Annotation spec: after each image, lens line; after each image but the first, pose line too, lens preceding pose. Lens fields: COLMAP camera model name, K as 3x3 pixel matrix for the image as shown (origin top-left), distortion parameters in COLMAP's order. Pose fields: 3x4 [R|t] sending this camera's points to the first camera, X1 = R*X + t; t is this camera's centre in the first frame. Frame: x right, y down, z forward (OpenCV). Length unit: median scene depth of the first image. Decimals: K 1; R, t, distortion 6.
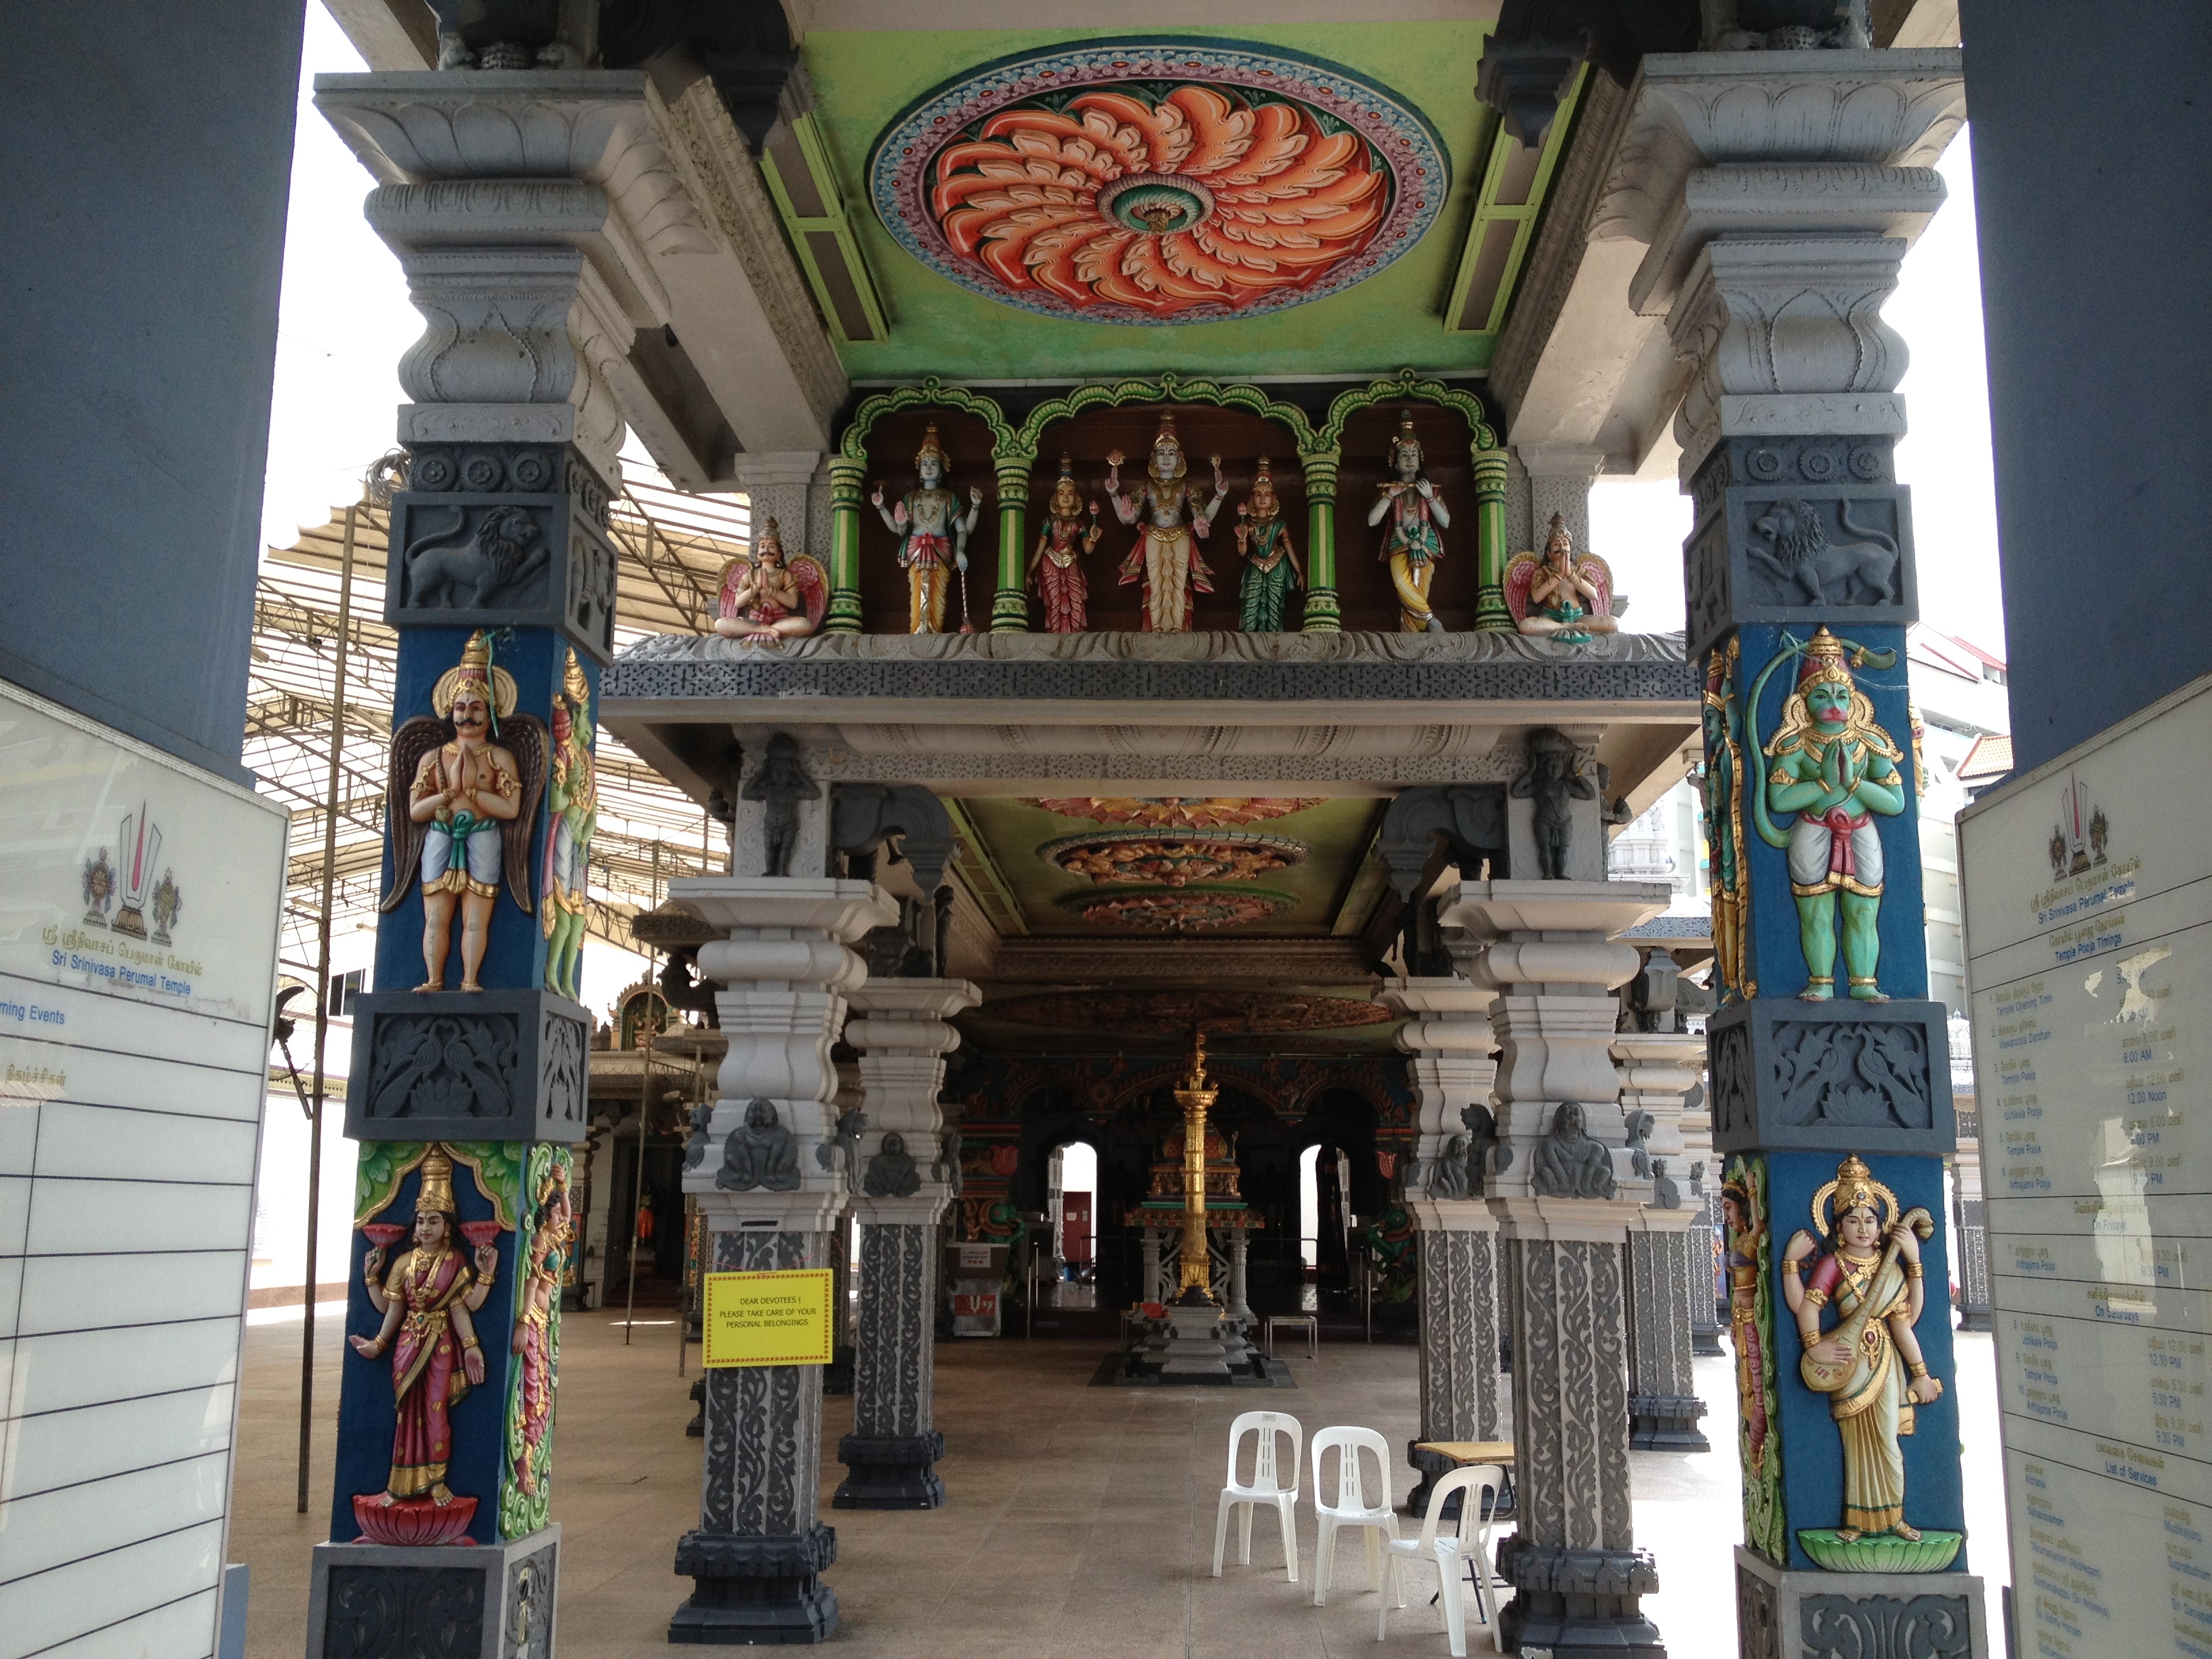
lens RADIAL K [[2020.3, 0, 1106.0], [0, 2020.3, 829.5], [0, 0, 1]] dist [0.056487, -0.006497]
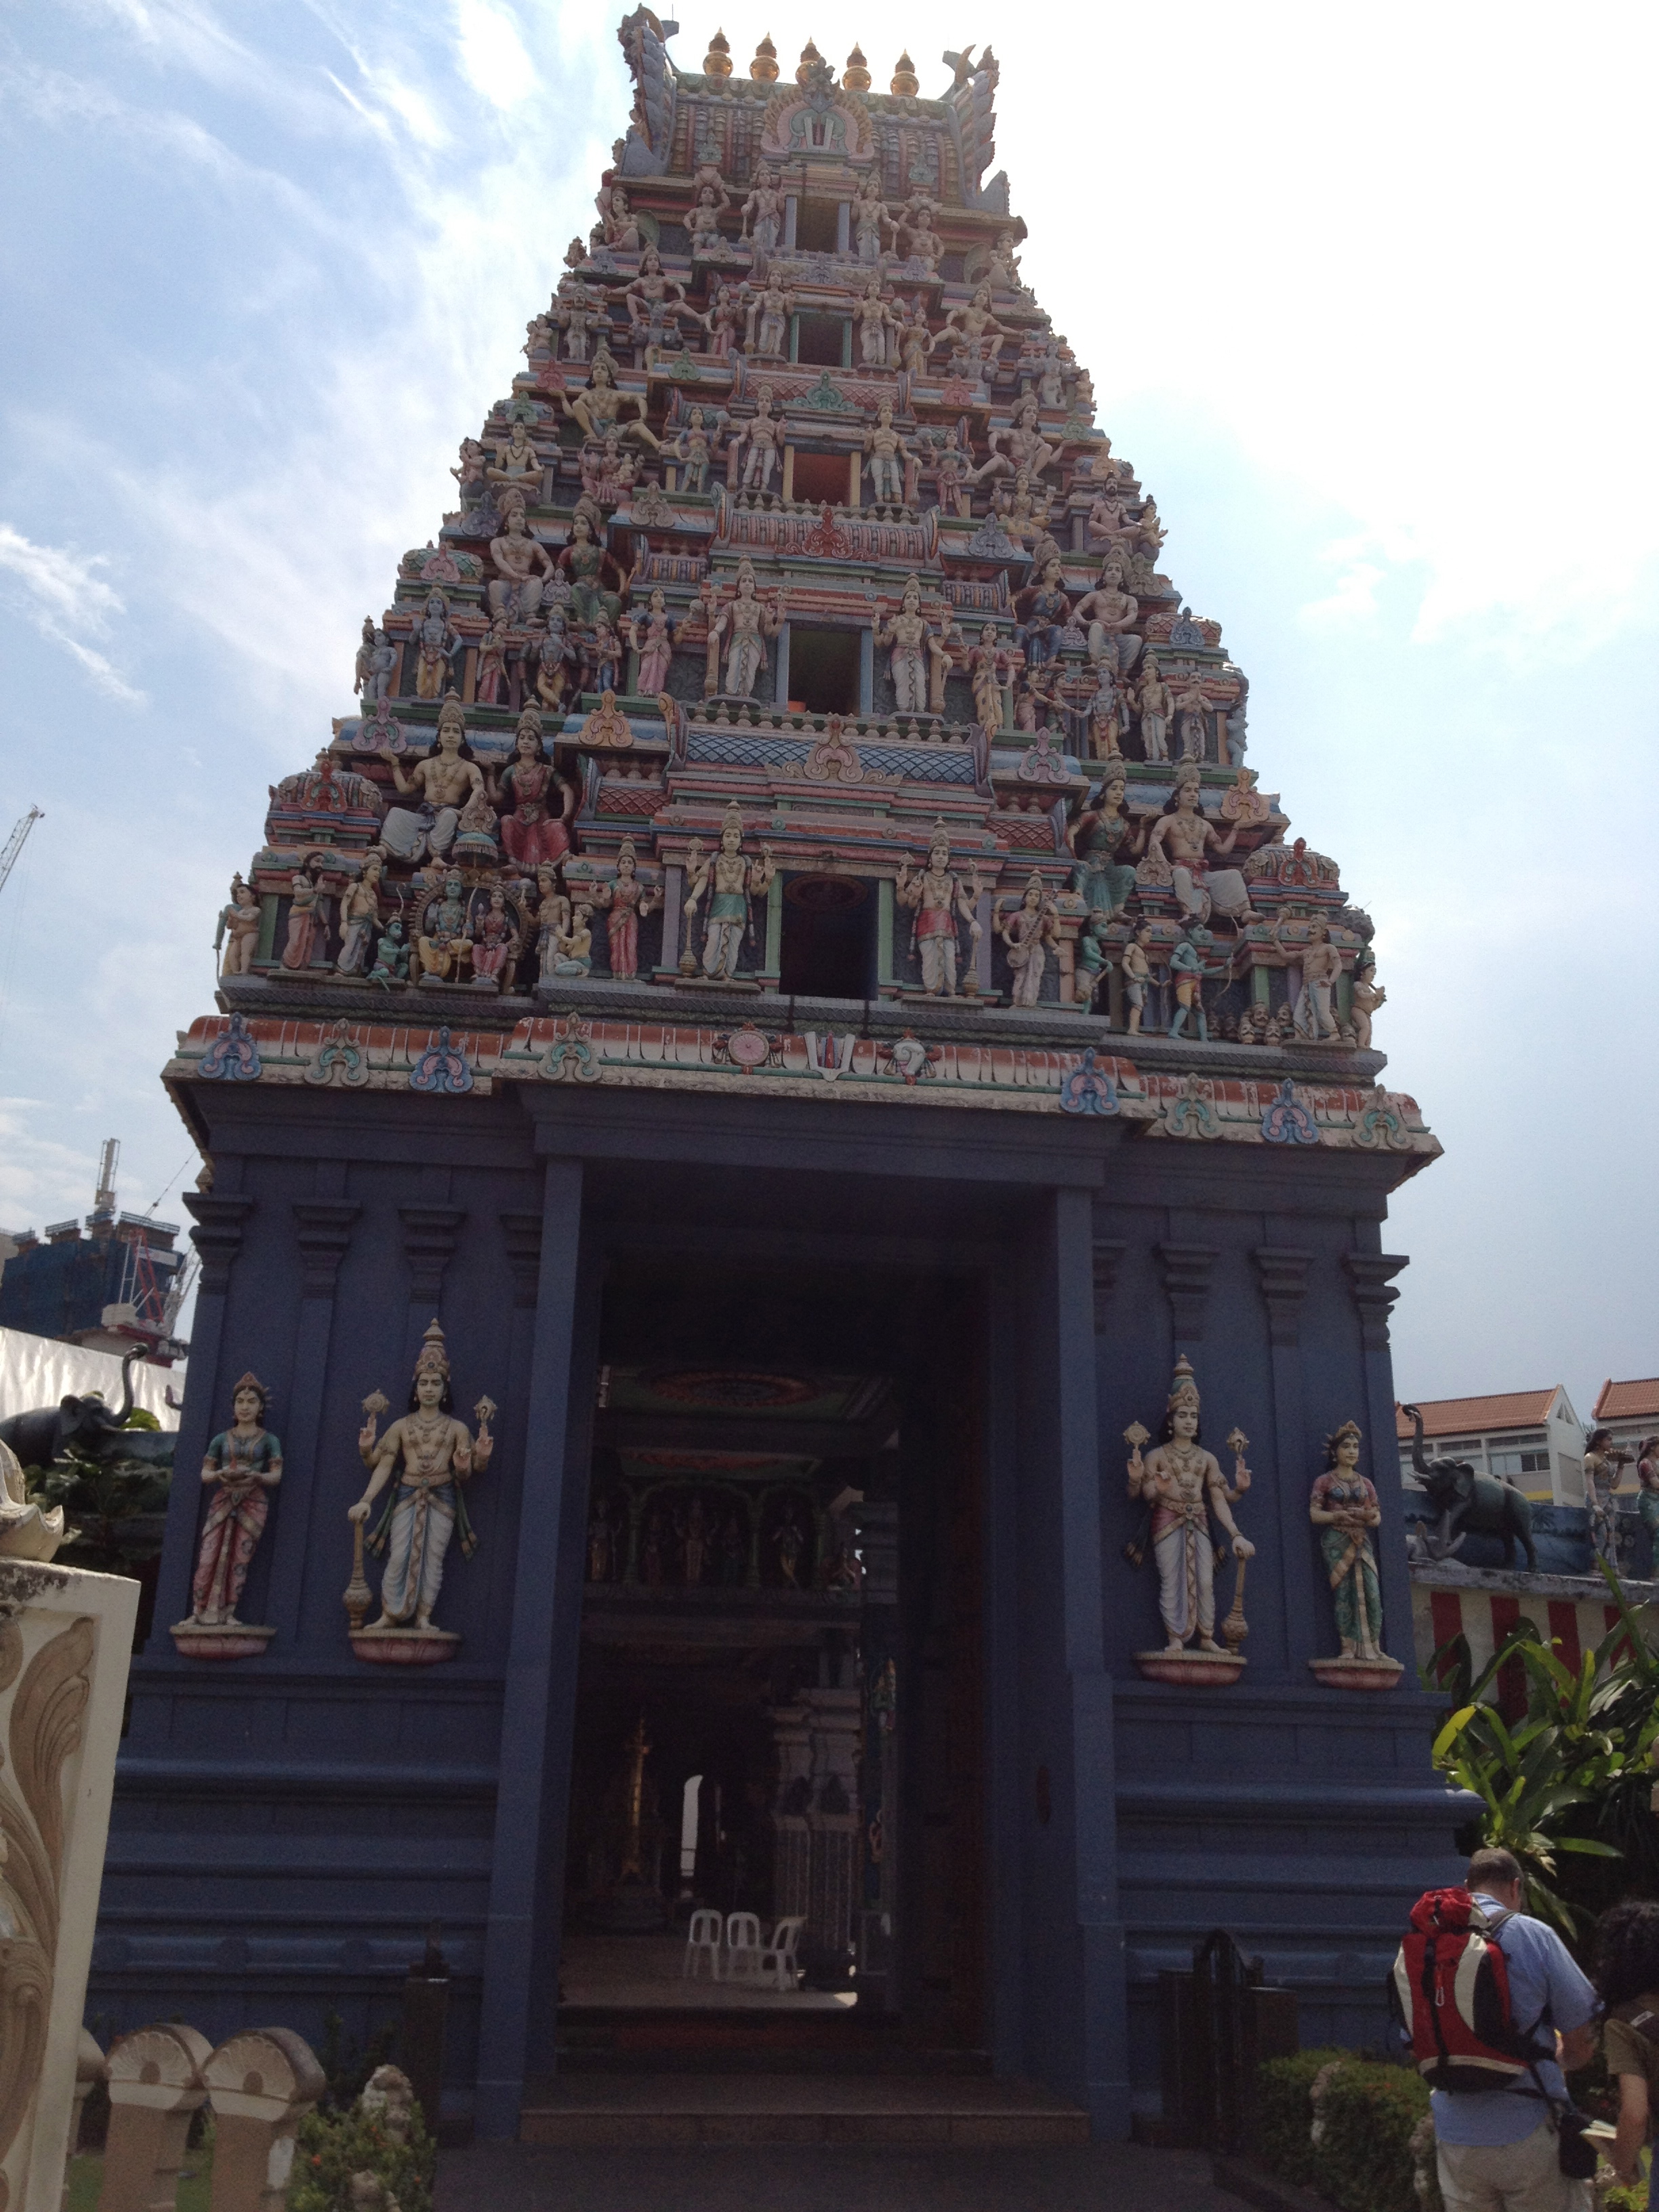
lens RADIAL K [[2020.3, 0, 865.2], [0, 2020.3, 1114.5], [0, 0, 1]] dist [0.056487, -0.006497]
pose [[0.980898, 0.075751, 0.179168, -0.259154], [-0.047191, 0.986214, -0.158605, -0.282193], [-0.188712, 0.147121, 0.970950, -1.616539]]
